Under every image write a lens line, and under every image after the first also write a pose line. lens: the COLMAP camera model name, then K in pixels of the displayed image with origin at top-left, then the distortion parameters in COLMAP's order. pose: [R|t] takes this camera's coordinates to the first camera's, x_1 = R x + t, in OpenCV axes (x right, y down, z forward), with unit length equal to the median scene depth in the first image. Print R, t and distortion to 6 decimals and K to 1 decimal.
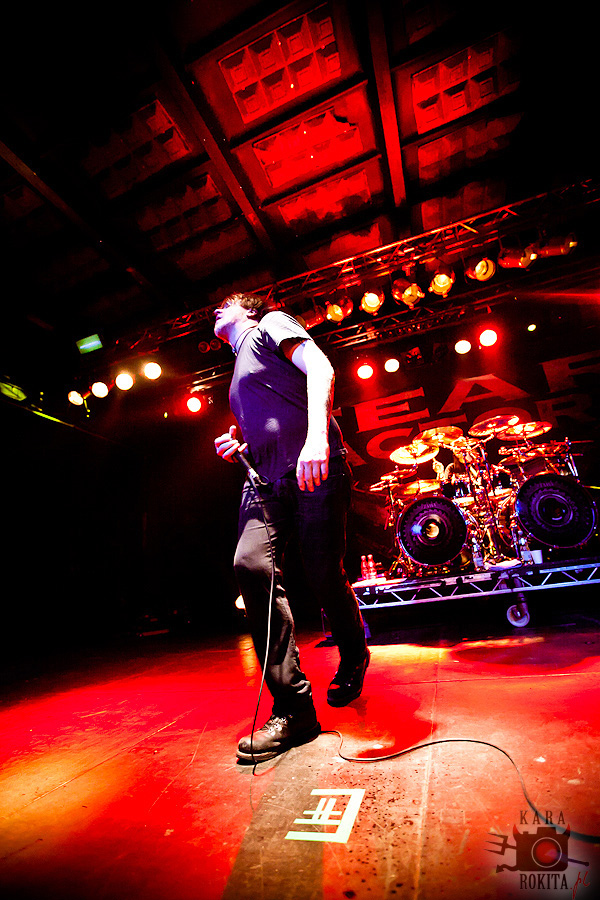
lens RADIAL K [[419.1, 0, 300.0], [0, 419.1, 450.0], [0, 0, 1]] dist [-0.013847, 0.000354]
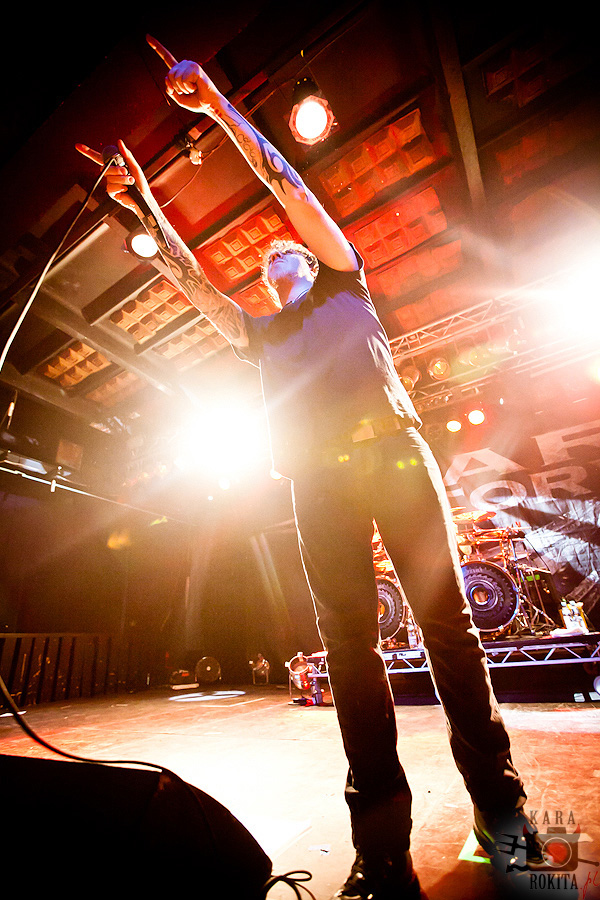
lens RADIAL K [[413.5, 0, 296.6], [0, 413.5, 454.7], [0, 0, 1]] dist [-0.024810, 0.000047]
pose [[0.979321, -0.039535, -0.198410, 0.319249], [0.017903, 0.993808, -0.109661, -0.101817], [0.201517, 0.103842, 0.973965, -0.174901]]
